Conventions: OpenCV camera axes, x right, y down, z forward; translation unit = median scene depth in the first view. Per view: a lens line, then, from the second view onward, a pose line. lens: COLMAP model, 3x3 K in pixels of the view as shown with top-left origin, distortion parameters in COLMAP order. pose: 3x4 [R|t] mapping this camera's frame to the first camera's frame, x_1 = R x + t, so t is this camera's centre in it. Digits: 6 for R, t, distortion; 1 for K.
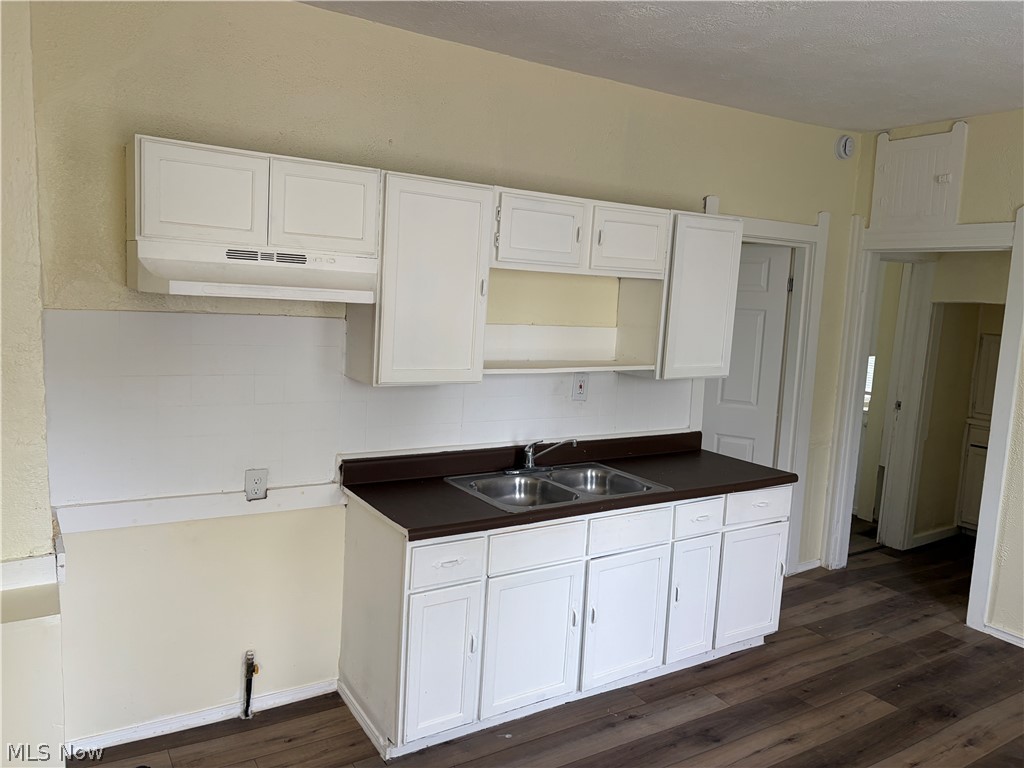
lens RADIAL K [[755.6, 0, 509.4], [0, 755.6, 368.9], [0, 0, 1]] dist [0.010520, -0.005570]
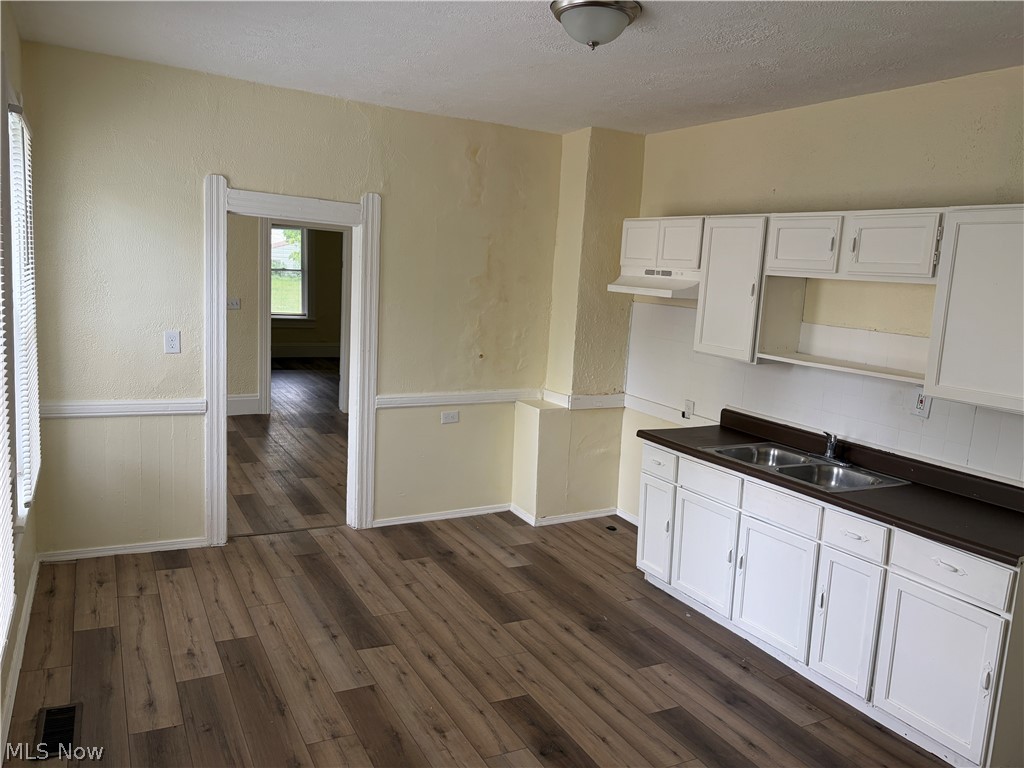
lens RADIAL K [[755.6, 0, 509.4], [0, 755.6, 368.9], [0, 0, 1]] dist [0.010520, -0.005570]
pose [[-0.057325, 0.079101, -0.995217, 1.310017], [-0.165977, 0.982228, 0.087629, -0.017441], [0.984462, 0.170207, -0.043177, 0.650400]]
